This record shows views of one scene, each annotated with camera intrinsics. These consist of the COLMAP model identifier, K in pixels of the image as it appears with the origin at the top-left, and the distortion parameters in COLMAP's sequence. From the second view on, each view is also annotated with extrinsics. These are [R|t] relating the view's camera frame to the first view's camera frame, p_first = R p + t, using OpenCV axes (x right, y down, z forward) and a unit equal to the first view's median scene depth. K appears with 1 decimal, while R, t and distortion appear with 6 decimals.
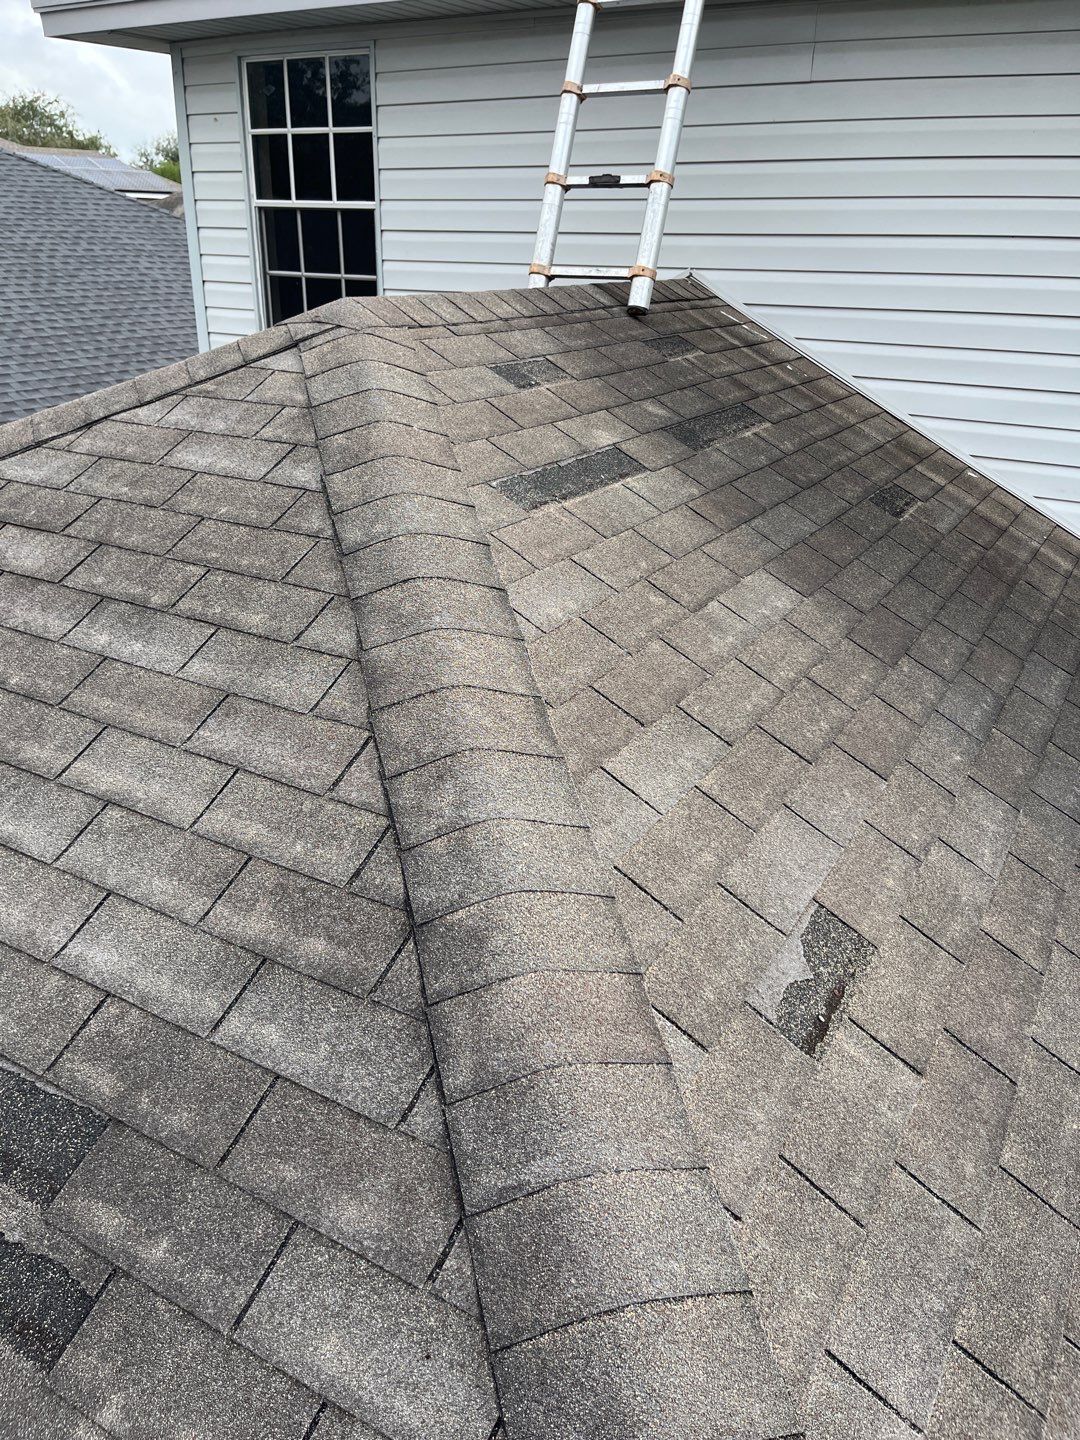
lens RADIAL K [[1085.7, 0, 540.9], [0, 1085.7, 720.4], [0, 0, 1]] dist [0.056104, -0.076396]
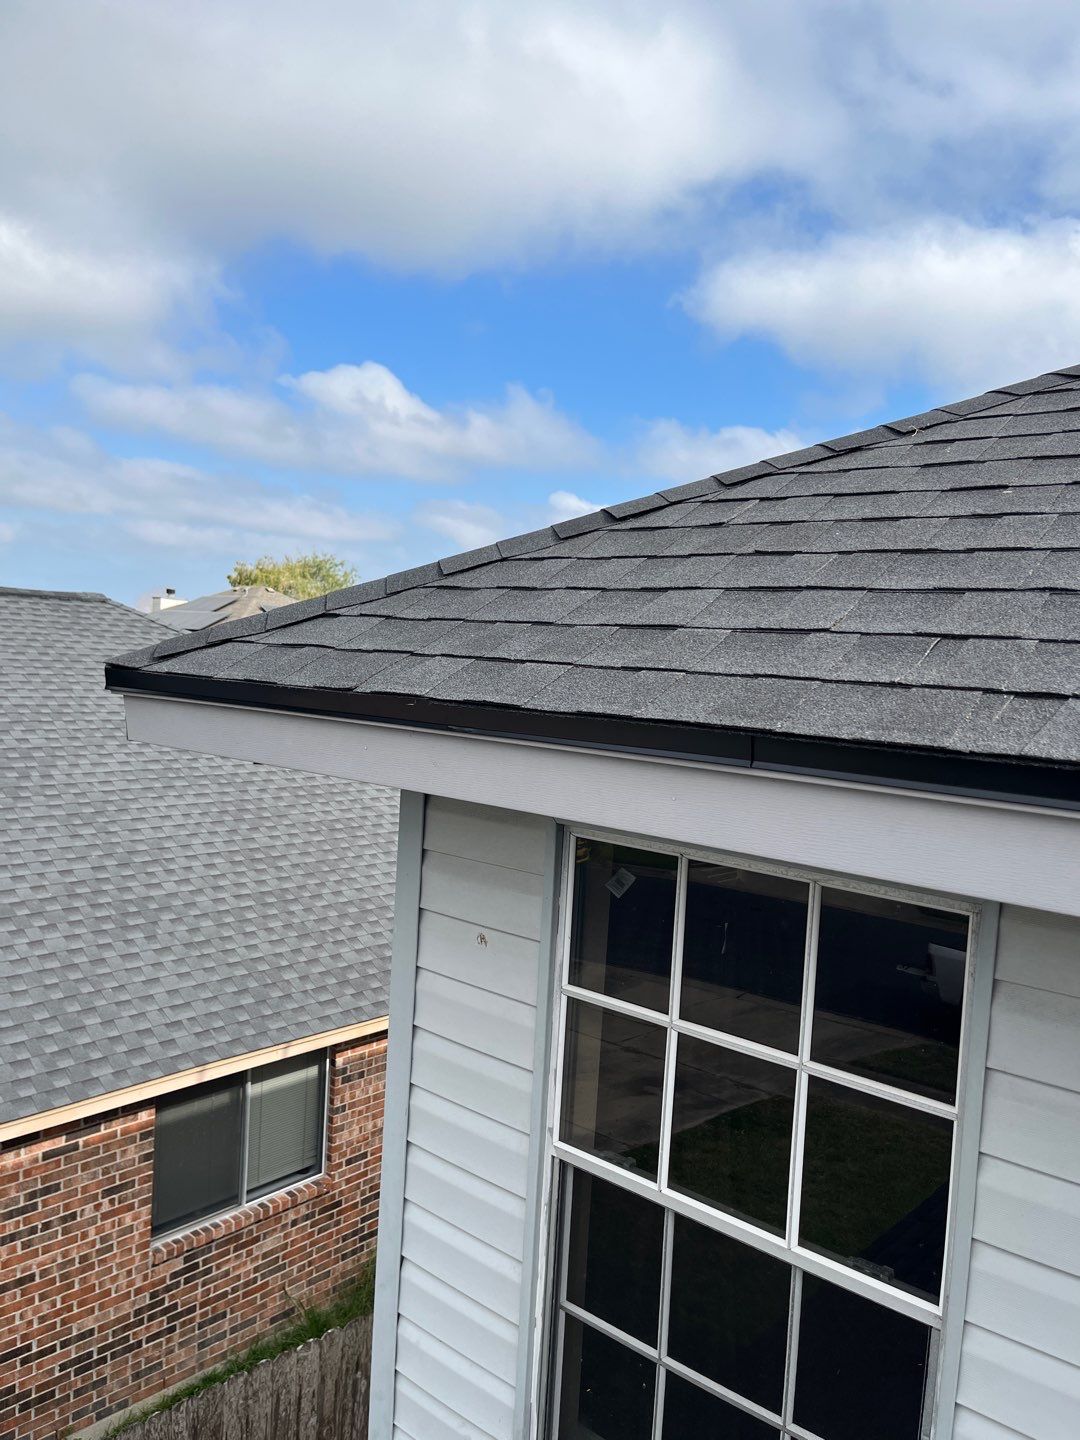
lens RADIAL K [[1085.7, 0, 539.1], [0, 1085.7, 721.3], [0, 0, 1]] dist [0.056104, -0.076396]
pose [[0.980865, 0.043411, -0.189790, -0.198433], [-0.108248, 0.931859, -0.346296, -0.477556], [0.161825, 0.360214, 0.918727, 0.588457]]
